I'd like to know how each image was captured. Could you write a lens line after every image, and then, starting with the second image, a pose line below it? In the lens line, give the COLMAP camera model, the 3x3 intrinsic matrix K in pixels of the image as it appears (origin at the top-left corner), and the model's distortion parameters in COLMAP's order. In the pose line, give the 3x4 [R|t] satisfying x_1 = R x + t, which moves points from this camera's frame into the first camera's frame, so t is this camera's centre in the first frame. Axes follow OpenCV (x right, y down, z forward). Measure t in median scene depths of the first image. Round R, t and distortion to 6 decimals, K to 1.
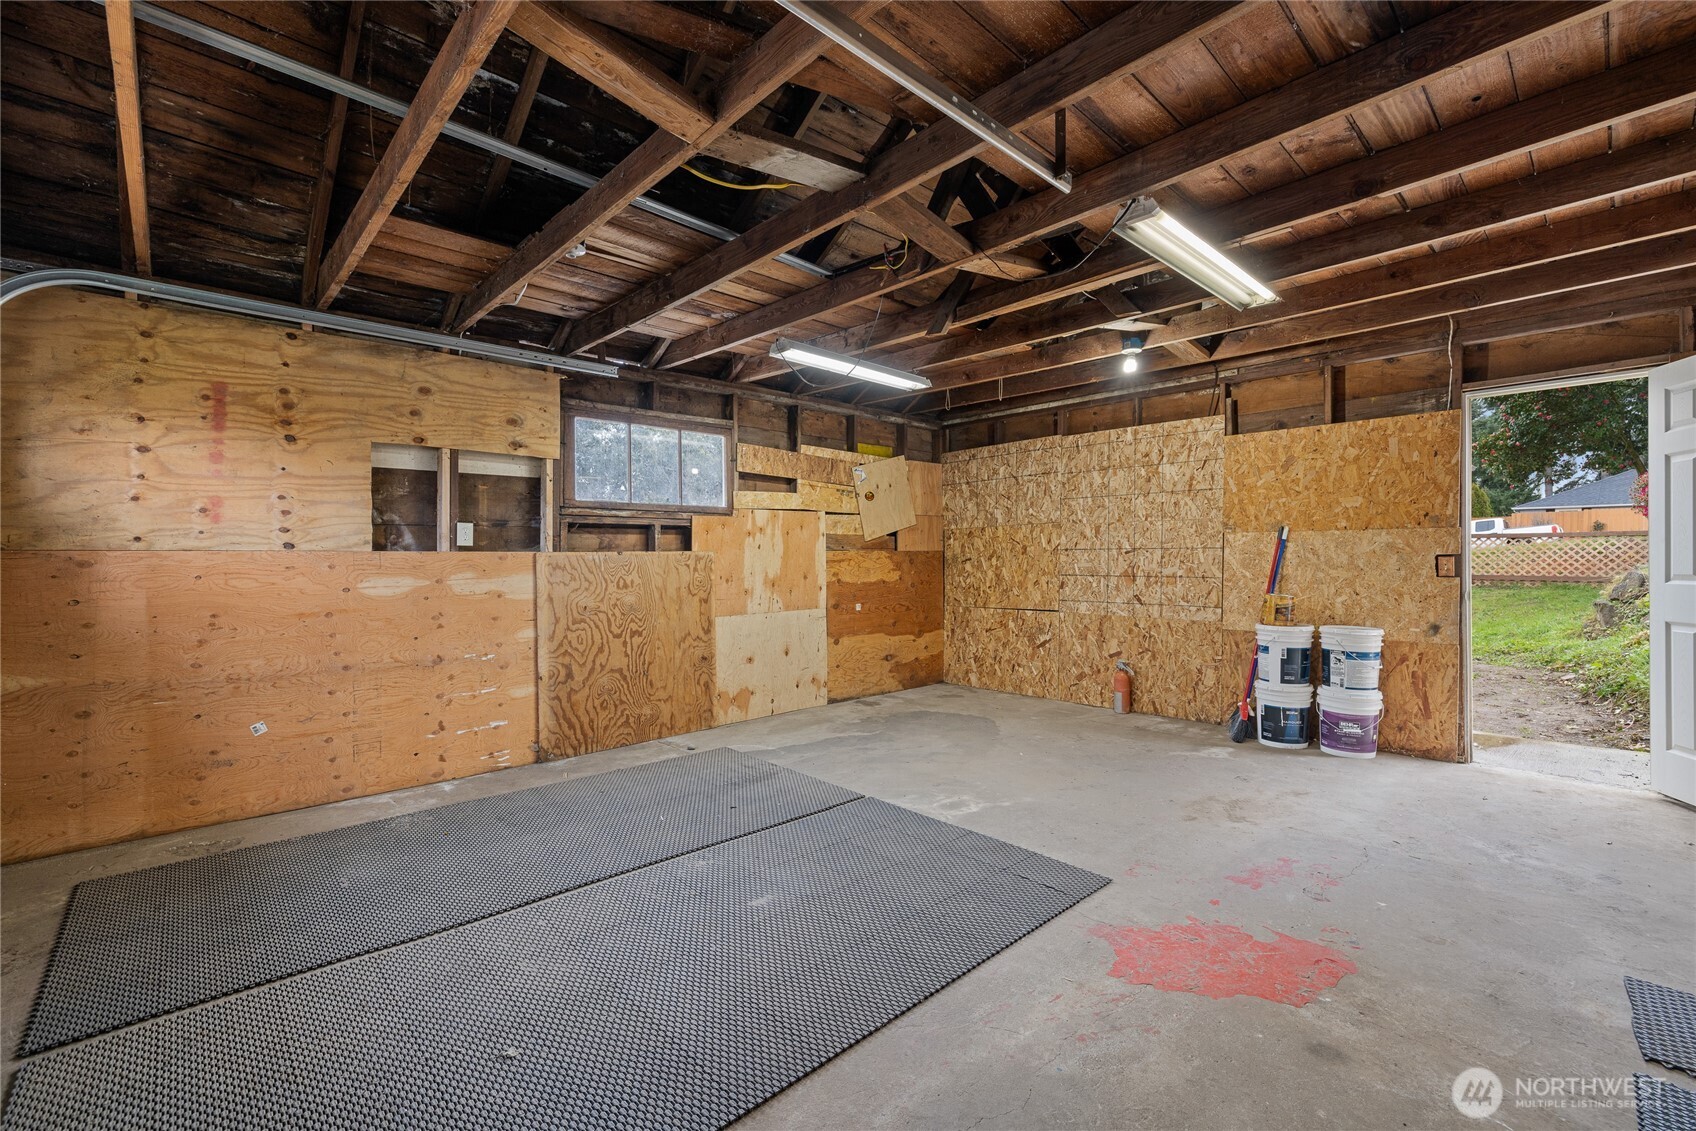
lens RADIAL K [[732.0, 0, 812.0], [0, 732.0, 574.7], [0, 0, 1]] dist [0.002174, 0.000957]
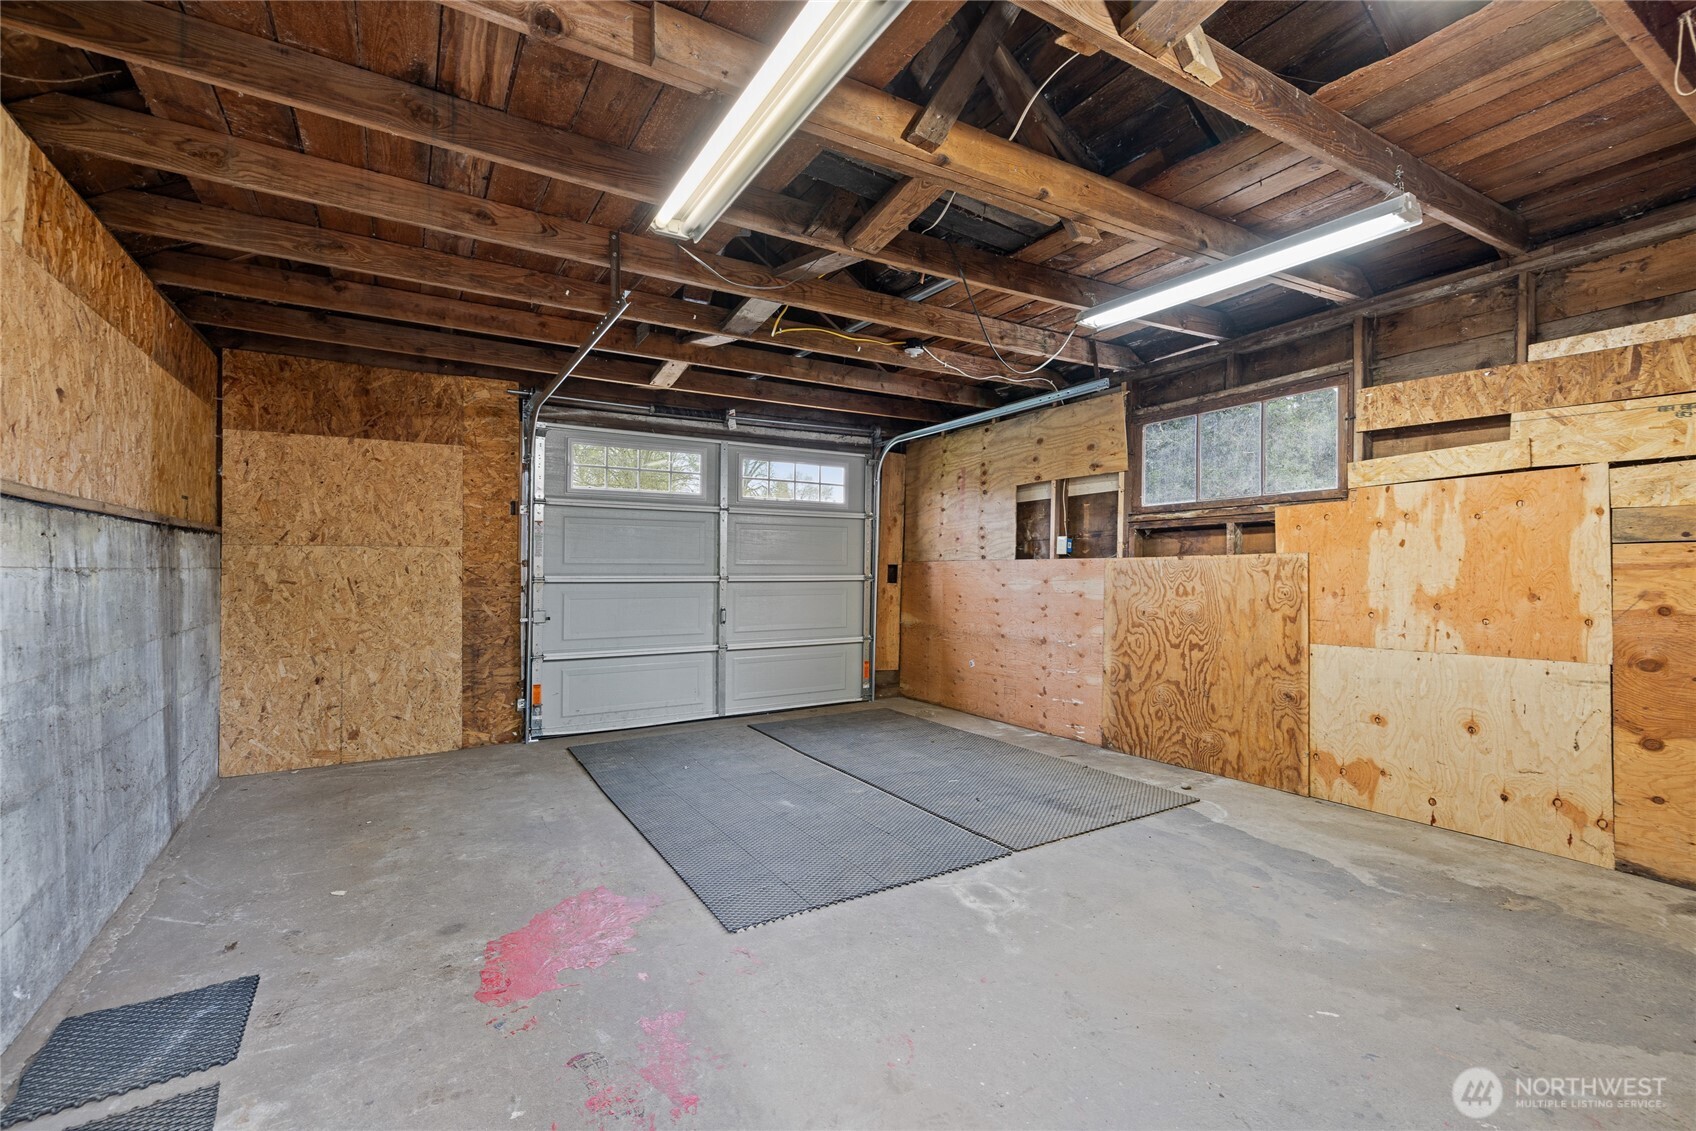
lens RADIAL K [[732.0, 0, 843.8], [0, 732.0, 561.0], [0, 0, 1]] dist [0.002174, 0.000957]
pose [[-0.191943, -0.001507, -0.981405, 0.764123], [-0.011047, 0.999939, 0.000625, -0.021968], [0.981344, 0.010961, -0.191948, 0.790377]]
